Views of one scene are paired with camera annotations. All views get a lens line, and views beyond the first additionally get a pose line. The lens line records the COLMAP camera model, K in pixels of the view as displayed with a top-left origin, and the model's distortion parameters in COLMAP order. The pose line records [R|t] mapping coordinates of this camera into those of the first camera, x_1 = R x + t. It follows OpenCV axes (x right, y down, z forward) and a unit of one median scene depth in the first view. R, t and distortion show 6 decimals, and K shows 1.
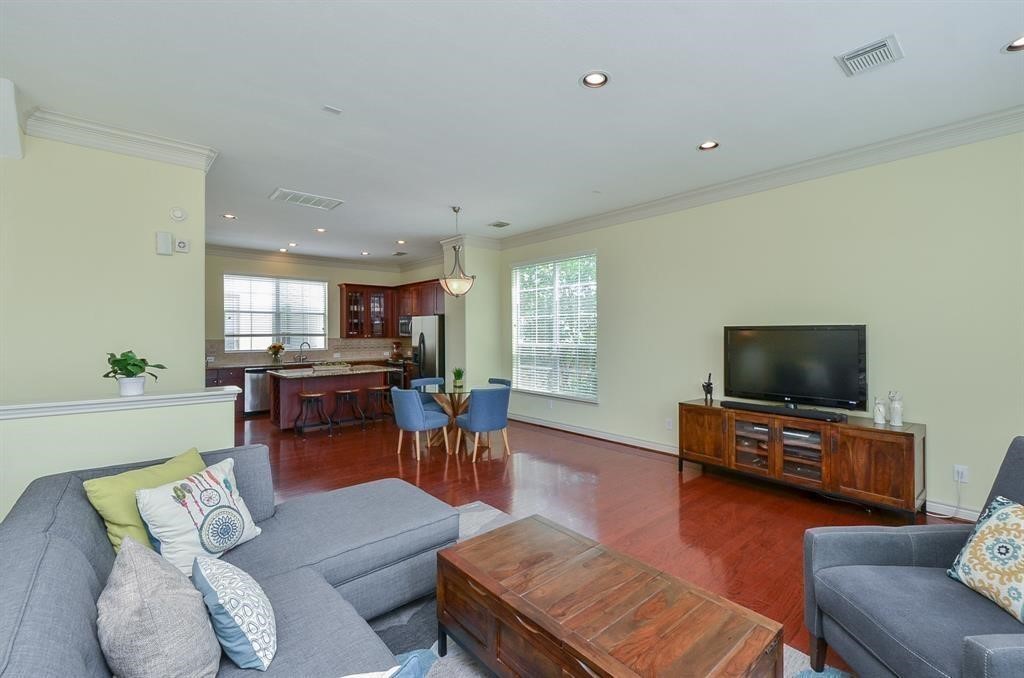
lens RADIAL K [[443.5, 0, 515.3], [0, 443.5, 332.9], [0, 0, 1]] dist [0.004184, -0.000294]
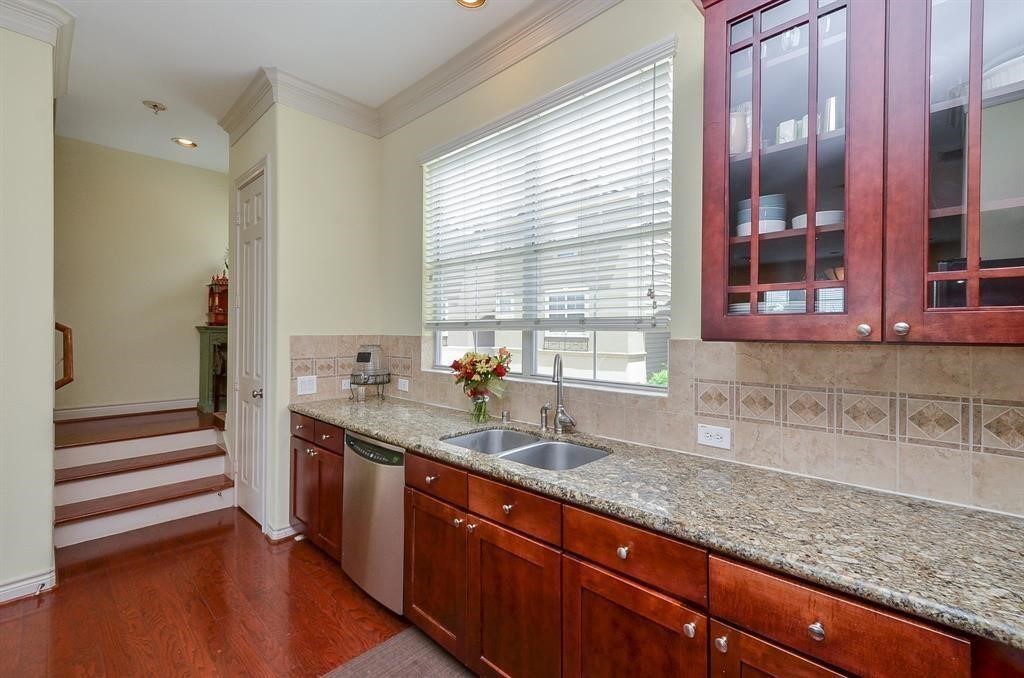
lens RADIAL K [[443.5, 0, 519.9], [0, 443.5, 335.9], [0, 0, 1]] dist [0.004184, -0.000294]
pose [[0.086308, 0.007837, -0.996238, -0.256272], [-0.002617, 0.999967, 0.007640, 0.010948], [0.996265, 0.001947, 0.086325, 0.996479]]
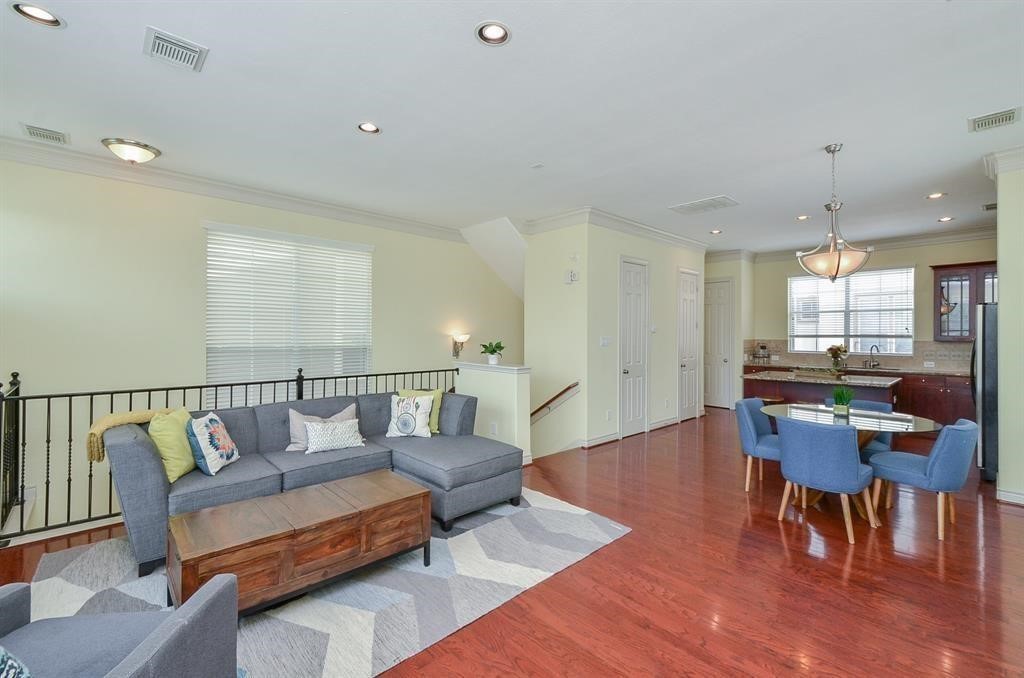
lens RADIAL K [[443.5, 0, 534.5], [0, 443.5, 333.2], [0, 0, 1]] dist [0.004184, -0.000294]
pose [[0.042018, 0.002025, -0.999115, 0.339529], [-0.004592, 0.999988, 0.001834, 0.000442], [0.999106, 0.004511, 0.042027, 0.344848]]
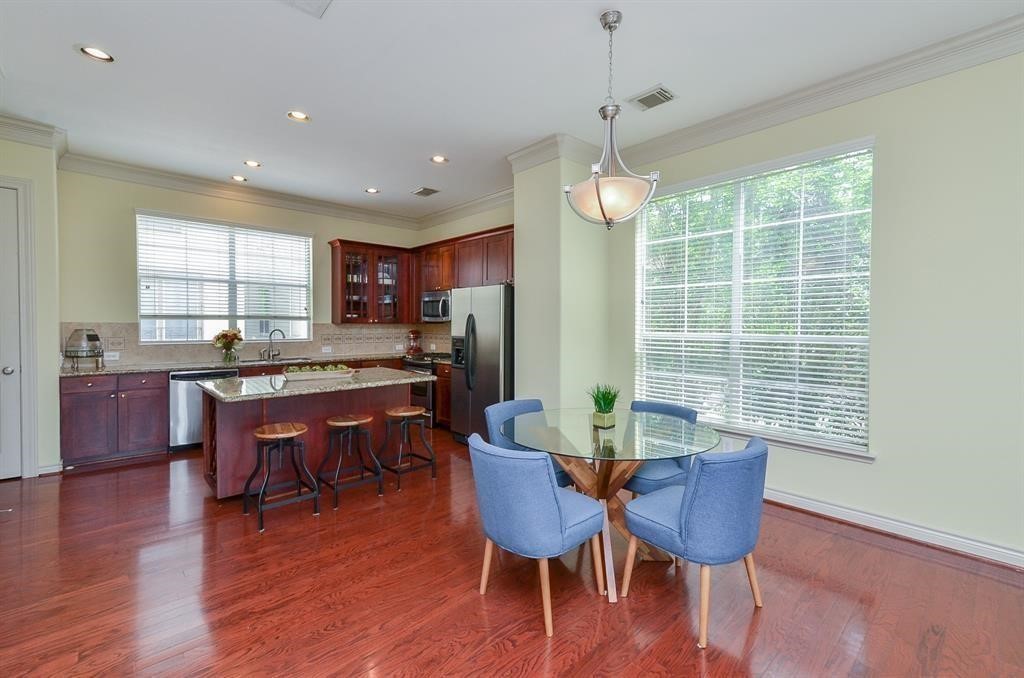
lens RADIAL K [[443.5, 0, 515.5], [0, 443.5, 334.6], [0, 0, 1]] dist [0.004184, -0.000294]
pose [[0.999667, 0.008220, 0.024459, -0.152493], [-0.008812, 0.999669, 0.024177, 0.010935], [-0.024252, -0.024385, 0.999408, 0.367942]]
